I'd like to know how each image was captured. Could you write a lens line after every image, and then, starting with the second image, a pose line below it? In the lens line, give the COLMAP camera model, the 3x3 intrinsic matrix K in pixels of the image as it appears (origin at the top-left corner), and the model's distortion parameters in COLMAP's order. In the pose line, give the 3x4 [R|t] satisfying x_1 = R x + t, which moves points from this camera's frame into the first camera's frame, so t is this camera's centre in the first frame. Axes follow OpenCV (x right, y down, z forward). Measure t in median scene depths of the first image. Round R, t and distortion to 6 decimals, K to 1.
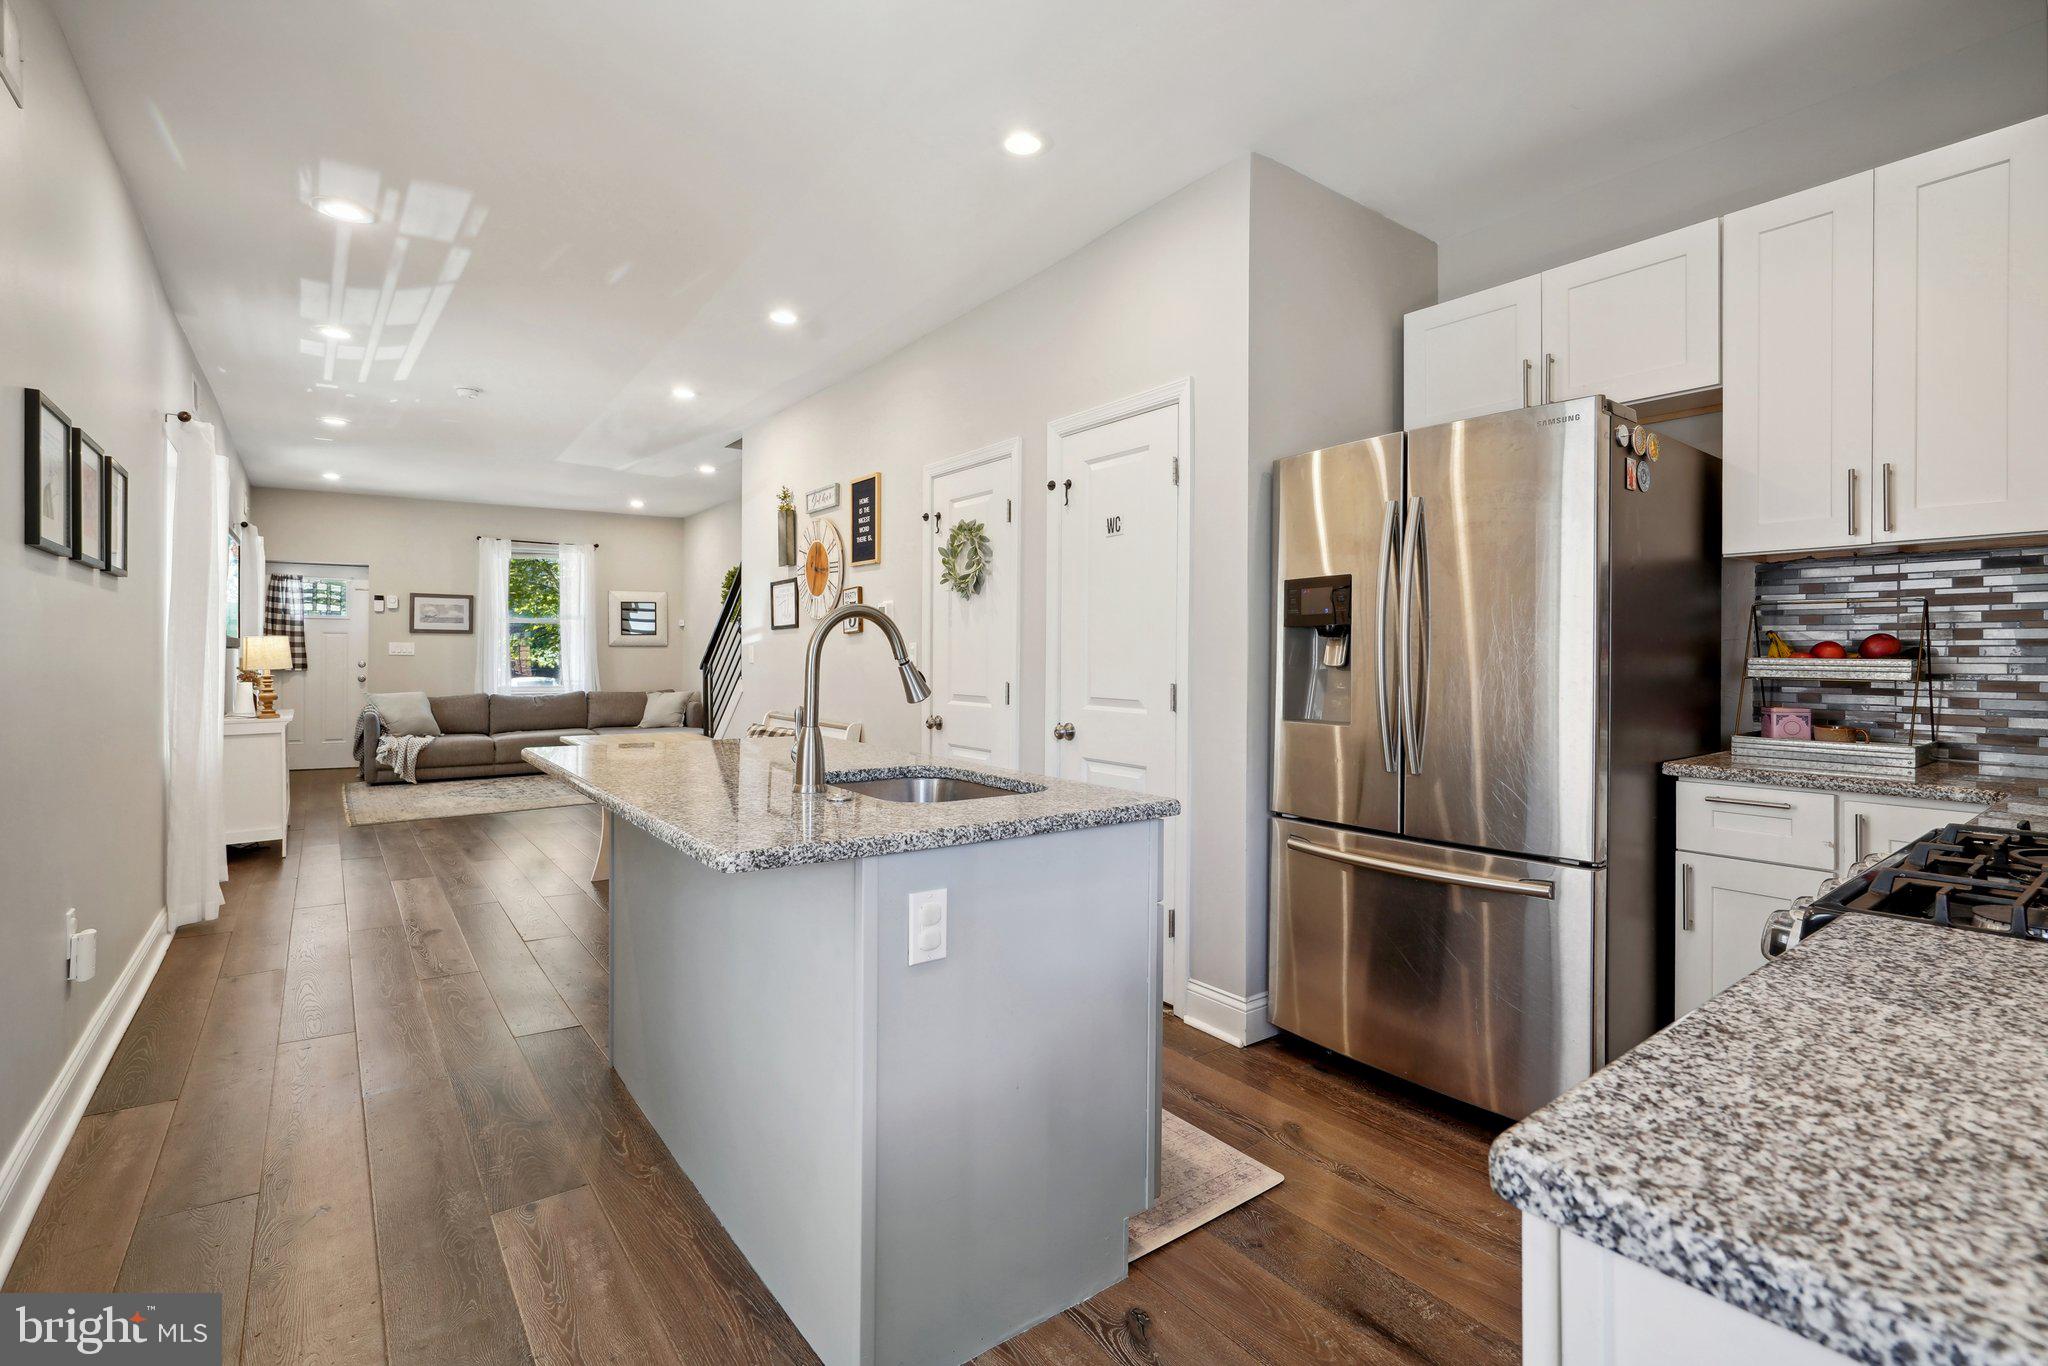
lens RADIAL K [[936.0, 0, 1019.3], [0, 936.0, 650.8], [0, 0, 1]] dist [-0.000519, -0.000044]
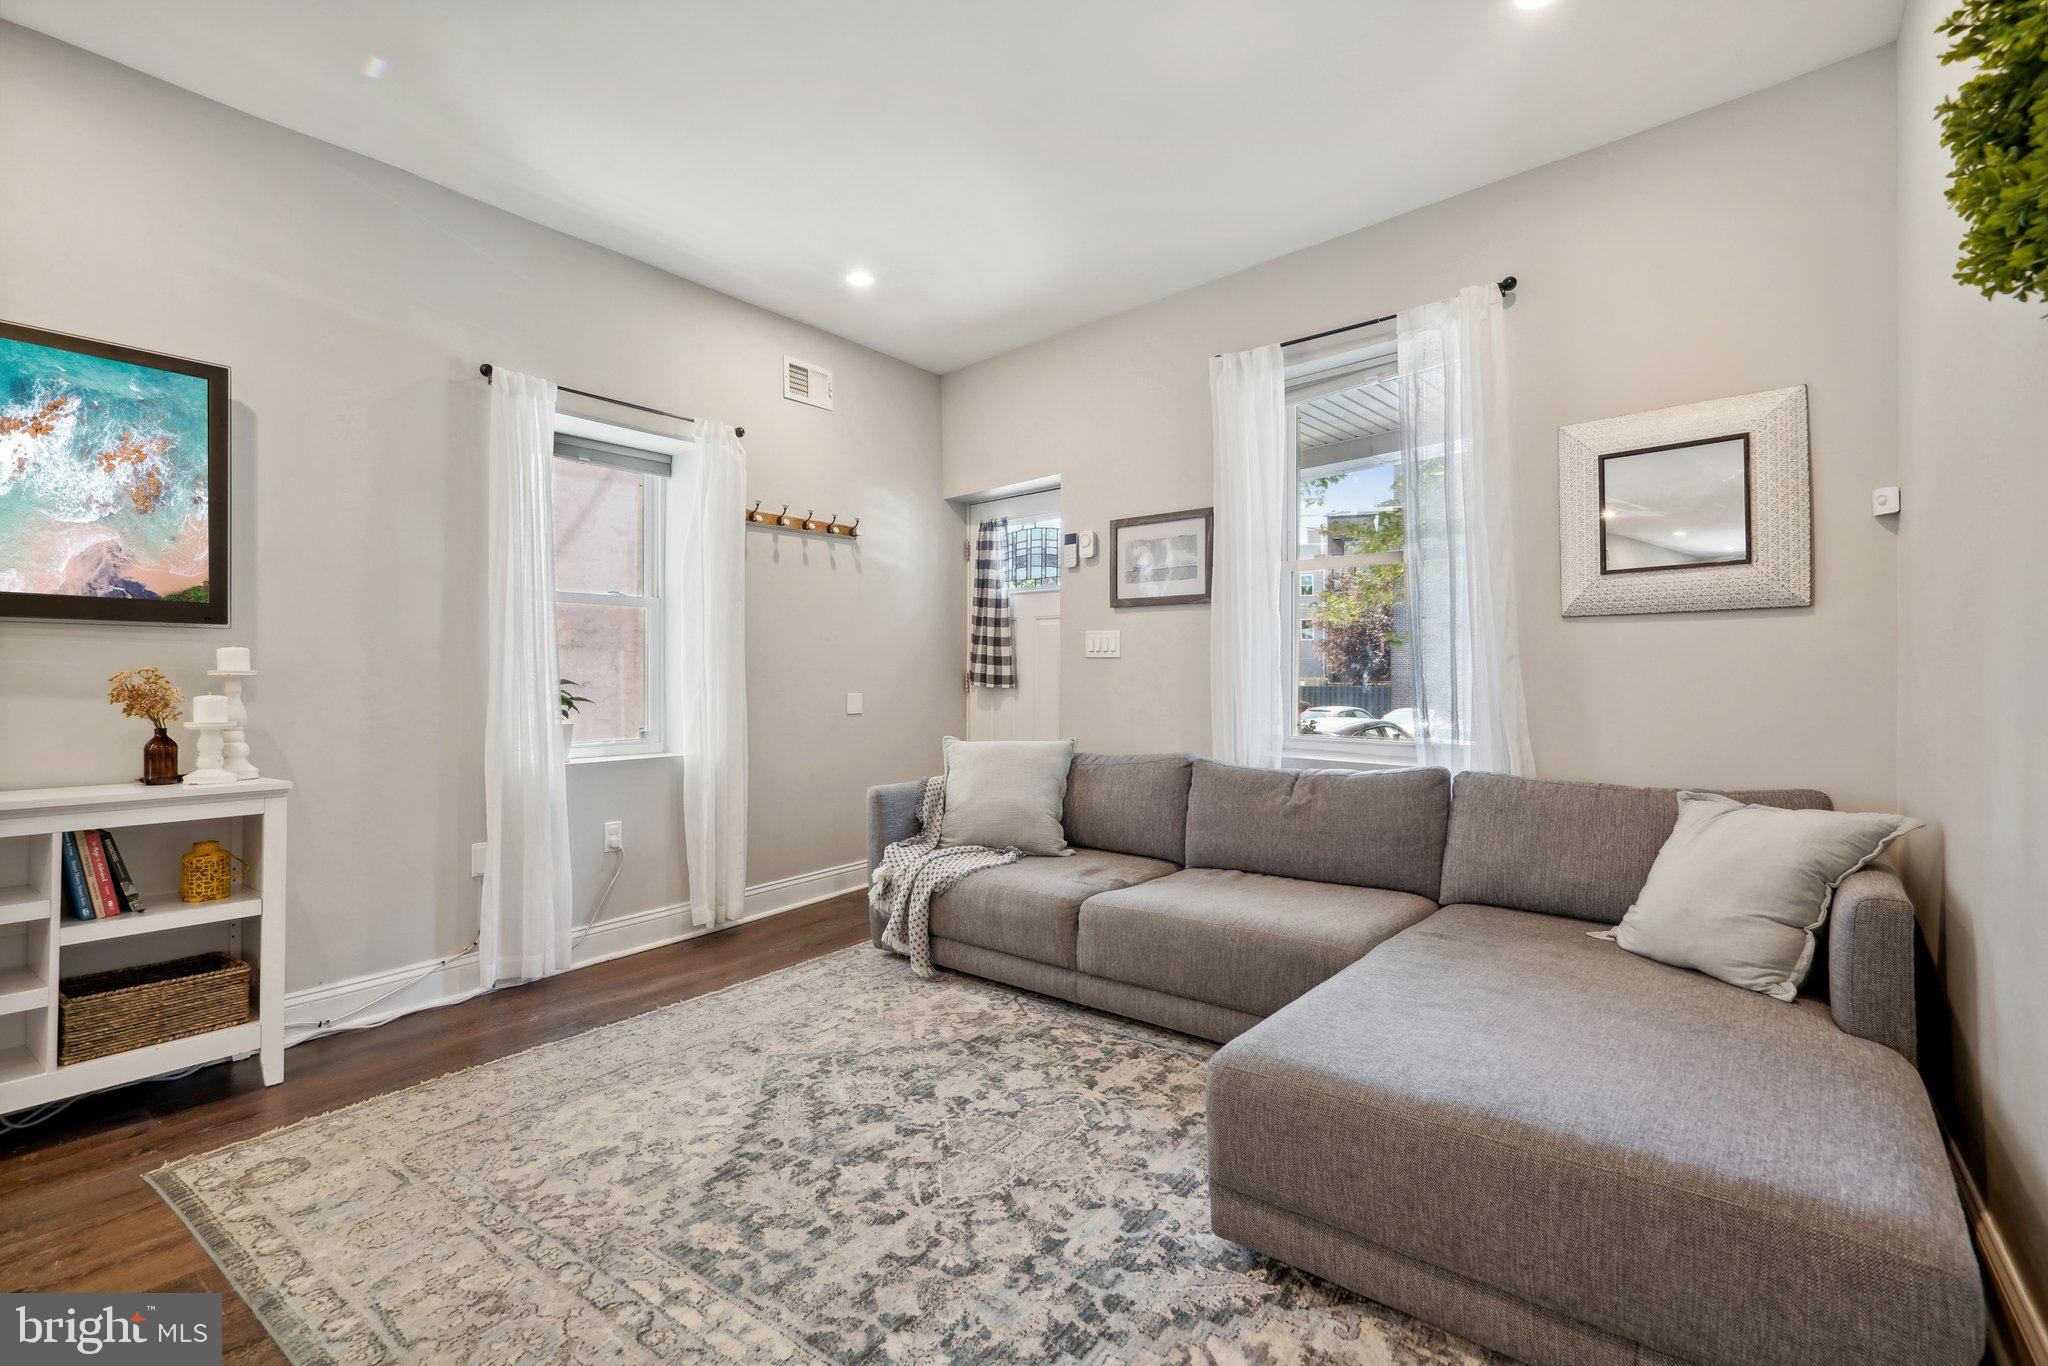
lens RADIAL K [[919.8, 0, 1014.8], [0, 919.8, 685.5], [0, 0, 1]] dist [0.000103, 0.000525]
pose [[0.282858, 0.008581, -0.959124, -0.249818], [0.003431, 0.999945, 0.009958, 0.014874], [0.959156, -0.006107, 0.282812, 0.884662]]
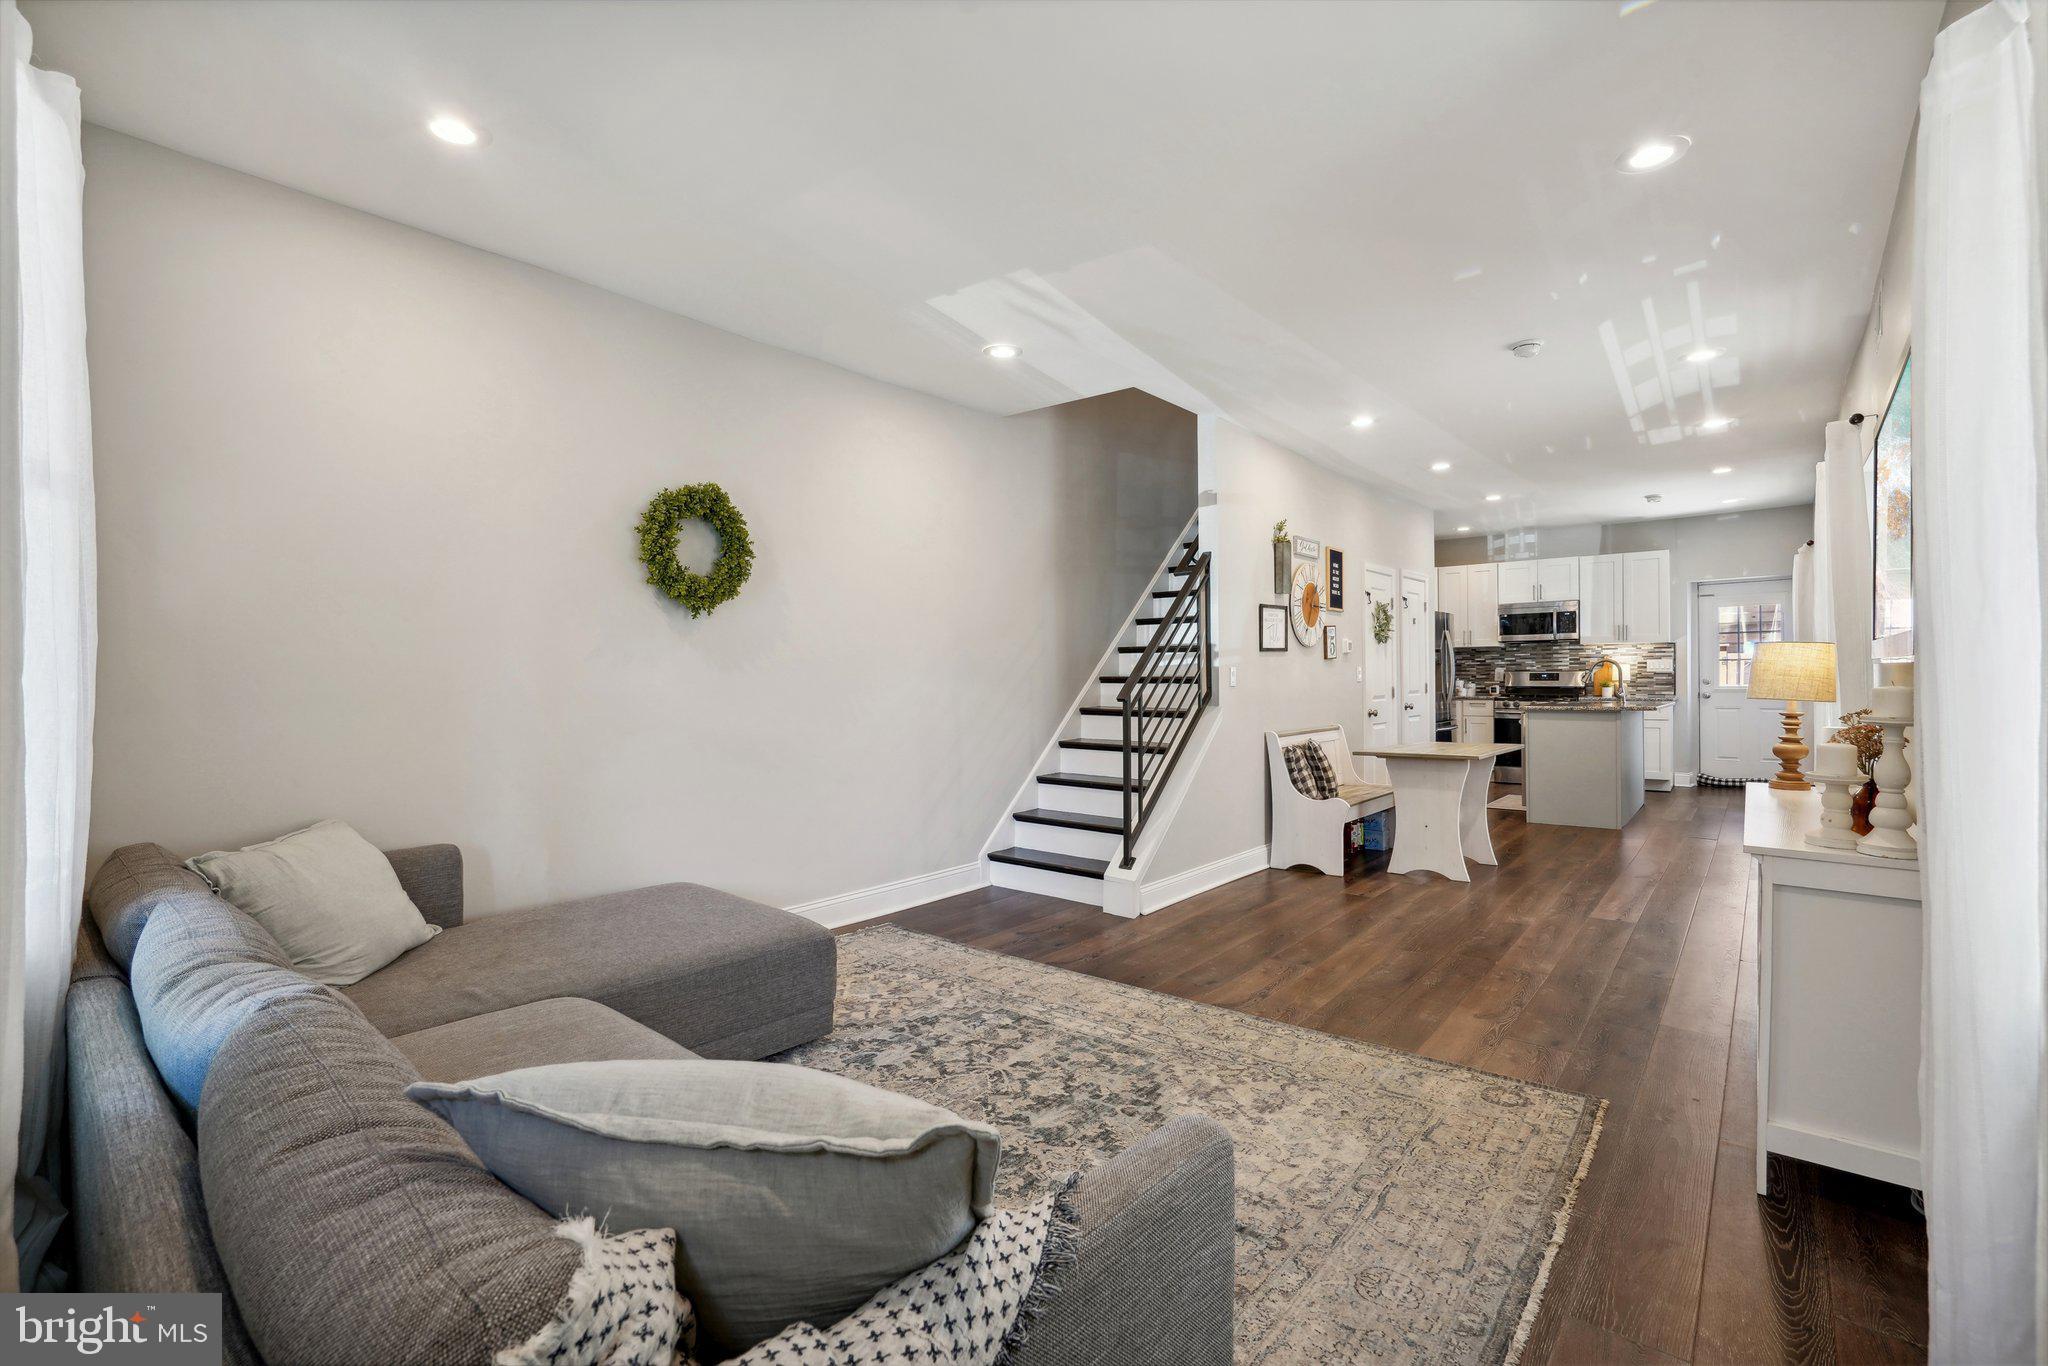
lens RADIAL K [[934.4, 0, 1010.5], [0, 934.4, 680.2], [0, 0, 1]] dist [-0.000261, 0.000048]
pose [[-0.243746, -0.003078, 0.969834, -0.774073], [0.008897, 0.999946, 0.005410, 0.000393], [-0.969798, 0.009947, -0.243705, 0.997878]]
